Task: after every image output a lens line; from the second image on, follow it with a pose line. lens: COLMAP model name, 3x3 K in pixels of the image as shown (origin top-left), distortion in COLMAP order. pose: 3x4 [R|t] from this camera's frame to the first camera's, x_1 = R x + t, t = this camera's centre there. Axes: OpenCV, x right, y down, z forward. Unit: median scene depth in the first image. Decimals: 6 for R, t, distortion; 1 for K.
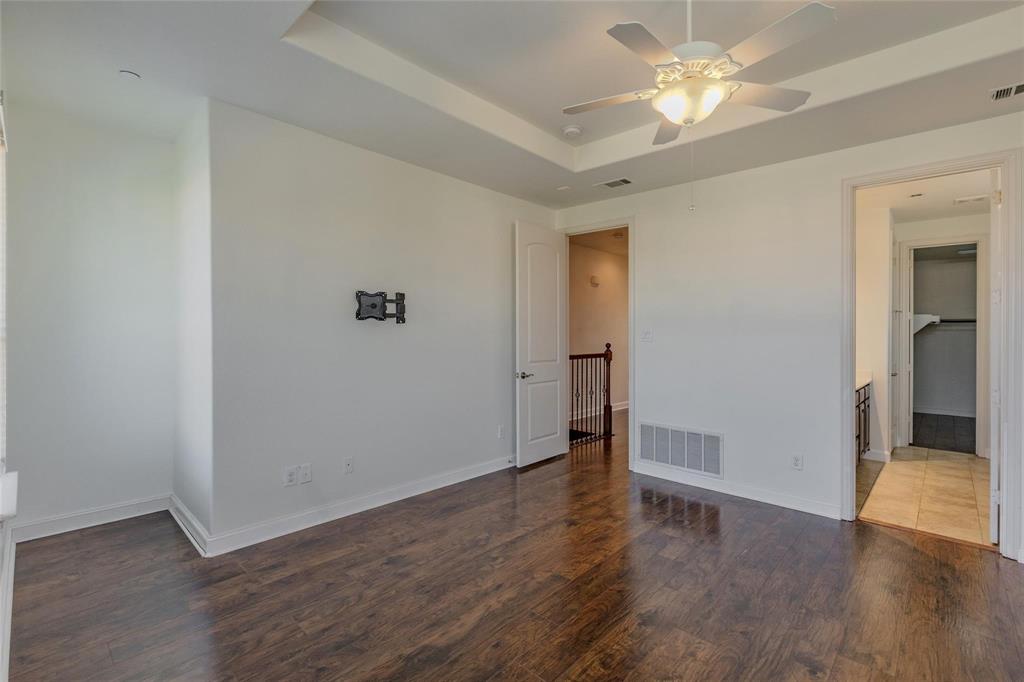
lens RADIAL K [[458.1, 0, 513.8], [0, 458.1, 334.4], [0, 0, 1]] dist [0.001817, 0.000292]
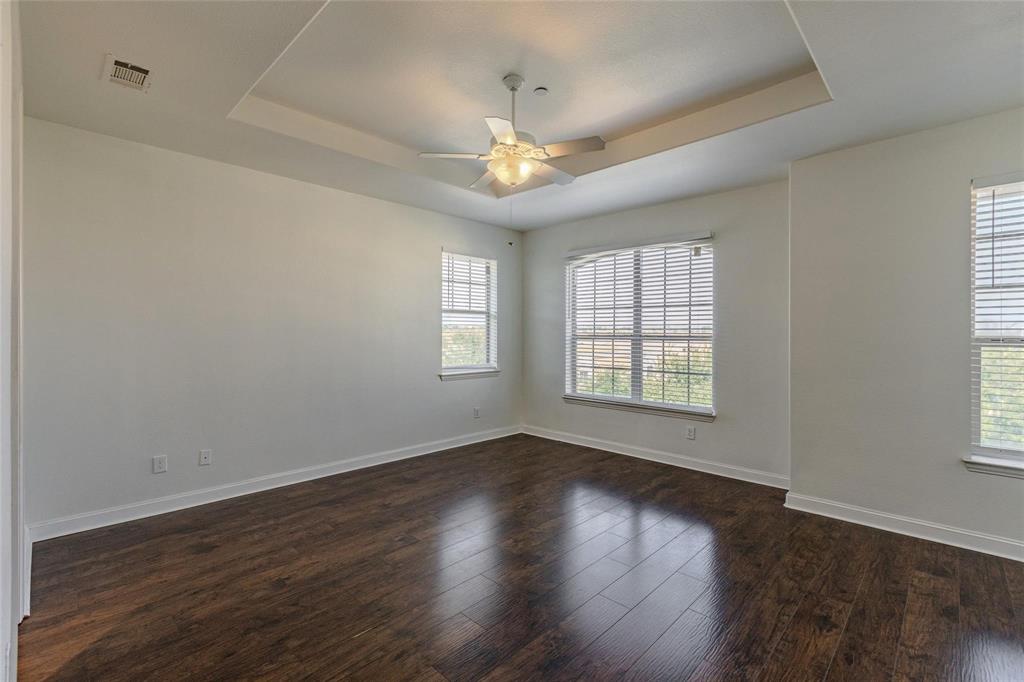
lens RADIAL K [[458.1, 0, 513.8], [0, 458.1, 334.4], [0, 0, 1]] dist [0.001817, 0.000292]
pose [[-0.999797, -0.015448, 0.012956, 0.248974], [-0.015451, 0.999881, -0.000173, 0.002580], [-0.012952, -0.000373, -0.999916, 1.635649]]
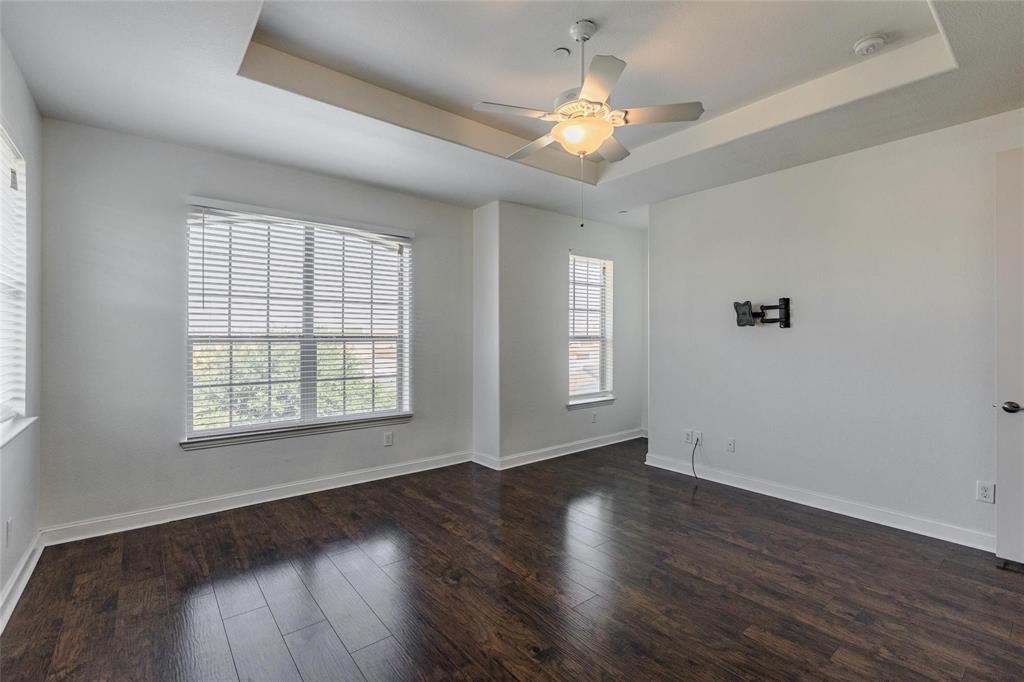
lens RADIAL K [[458.1, 0, 513.8], [0, 458.1, 334.4], [0, 0, 1]] dist [0.001817, 0.000292]
pose [[-0.135513, -0.009358, -0.990731, 1.065164], [-0.004696, 0.999950, -0.008803, 0.003181], [0.990764, 0.003460, -0.135551, 0.667572]]
